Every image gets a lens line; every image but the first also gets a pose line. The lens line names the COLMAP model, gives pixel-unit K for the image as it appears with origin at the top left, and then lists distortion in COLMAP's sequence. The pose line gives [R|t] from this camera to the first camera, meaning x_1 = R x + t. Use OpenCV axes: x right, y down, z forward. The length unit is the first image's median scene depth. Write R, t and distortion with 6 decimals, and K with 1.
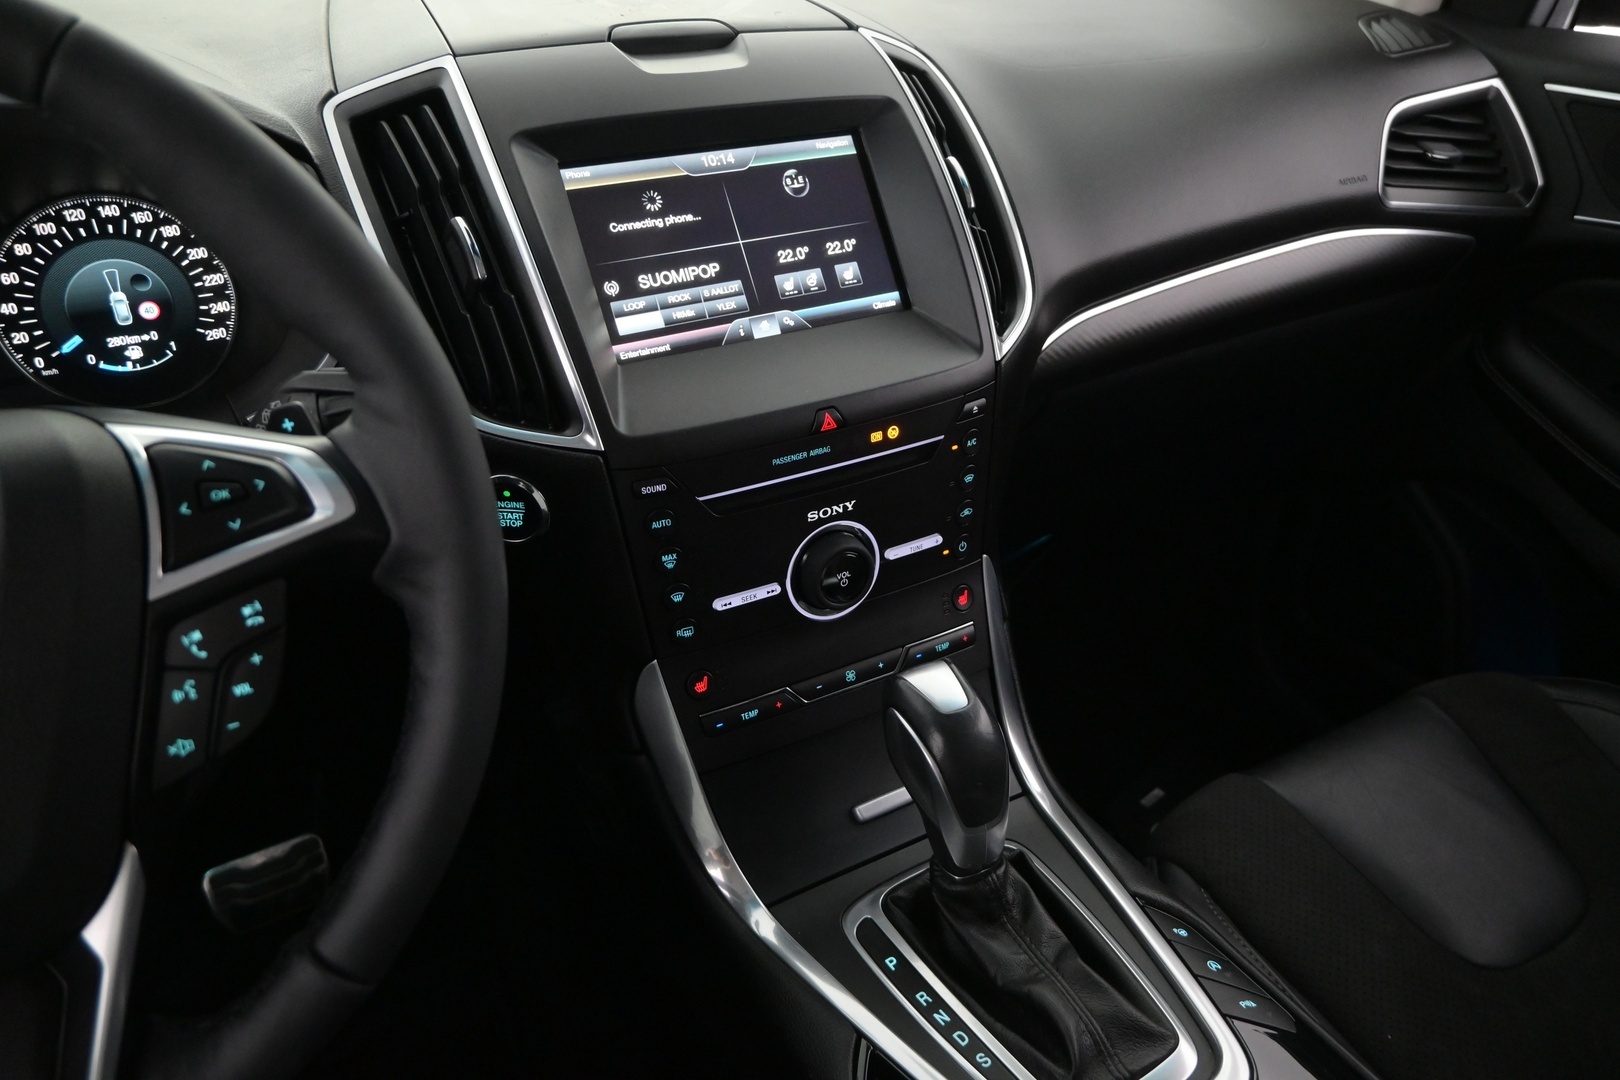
lens RADIAL K [[1118.5, 0, 812.5], [0, 1118.5, 535.6], [0, 0, 1]] dist [0.007801, -0.005928]
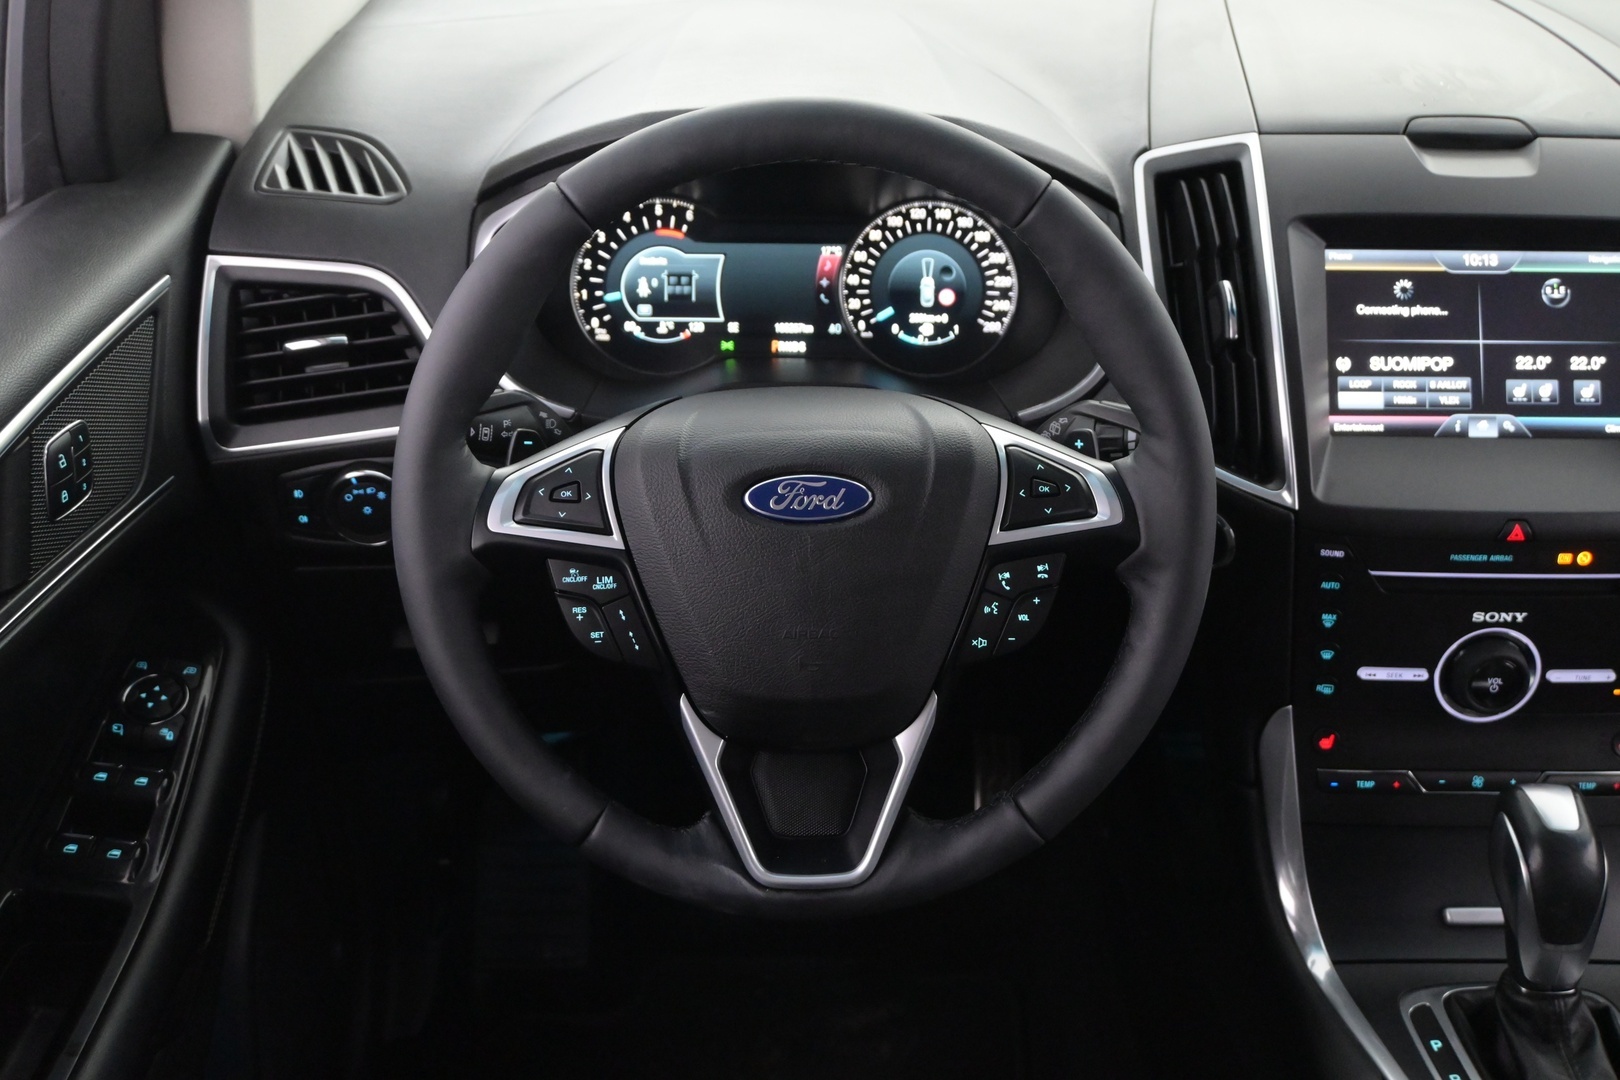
lens RADIAL K [[1786.2, 0, 816.3], [0, 1786.2, 533.3], [0, 0, 1]] dist [0.007264, 0.000000]
pose [[0.881874, 0.251467, -0.398825, 0.102317], [-0.260080, 0.965010, 0.033374, 0.012310], [0.393263, 0.074295, 0.916419, -0.776475]]
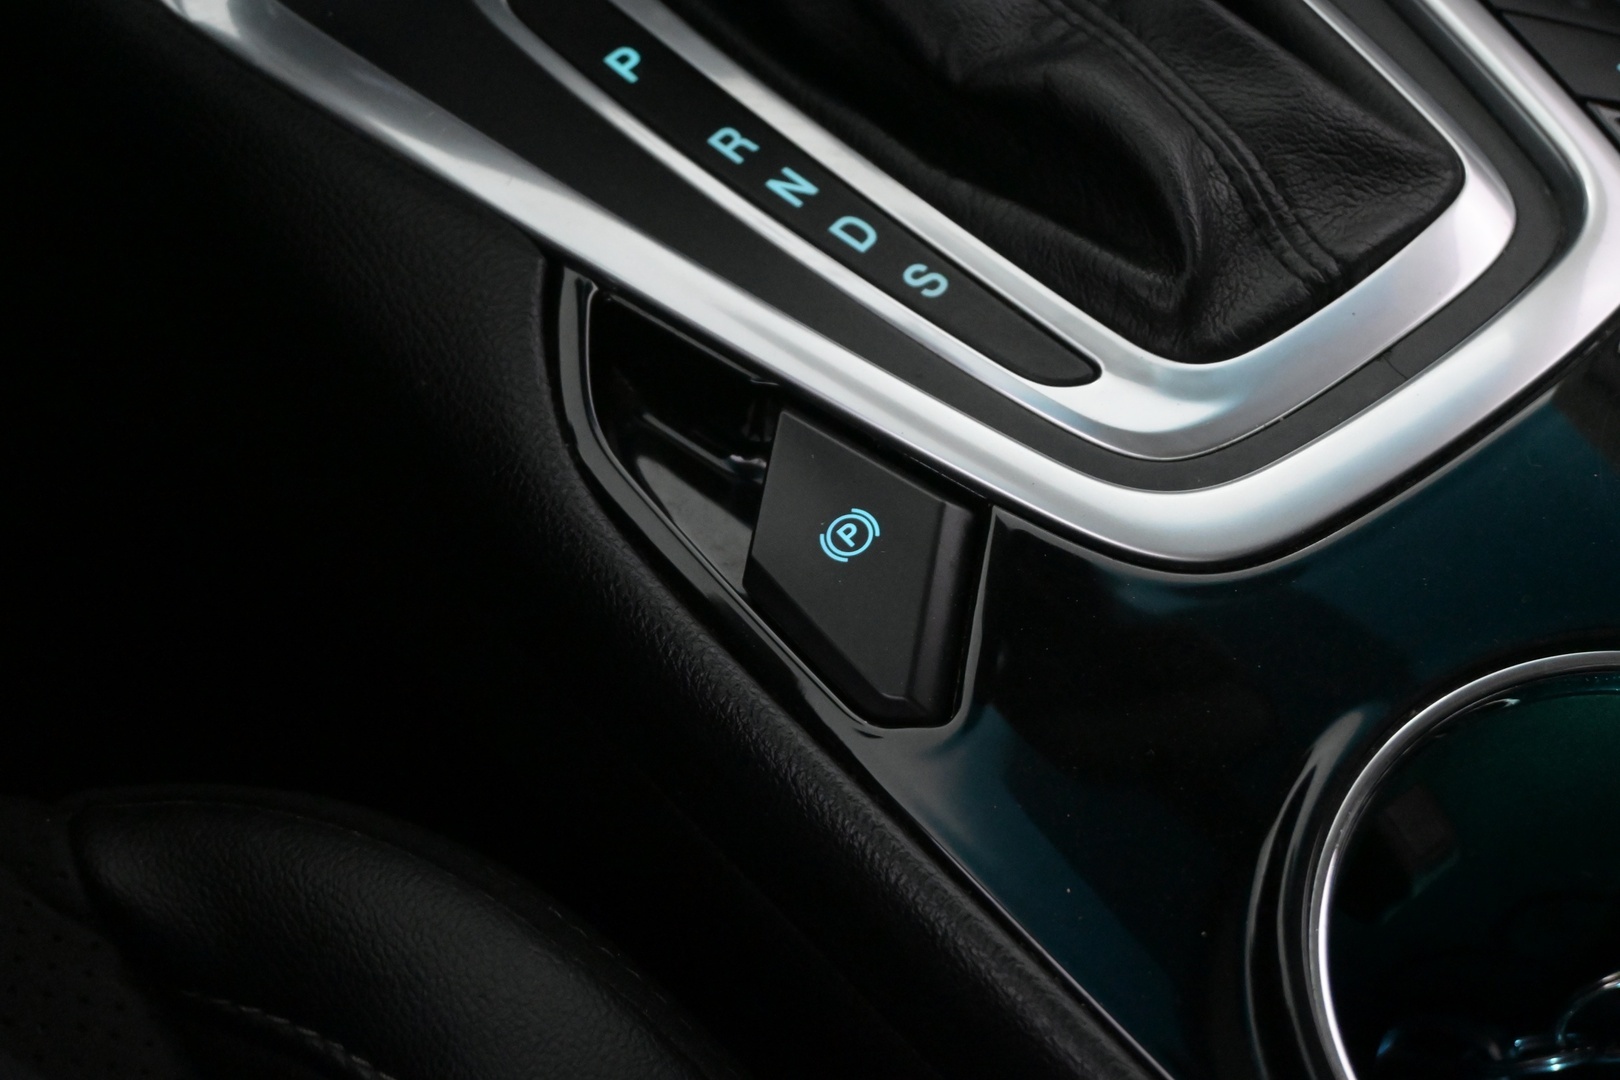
lens RADIAL K [[2809.9, 0, 809.0], [0, 2809.9, 543.4], [0, 0, 1]] dist [0.017832, 0.000000]
pose [[0.980149, -0.120499, 0.157441, -0.022831], [0.043384, 0.905216, 0.422731, 0.155845], [-0.193456, -0.407509, 0.892475, 0.185933]]
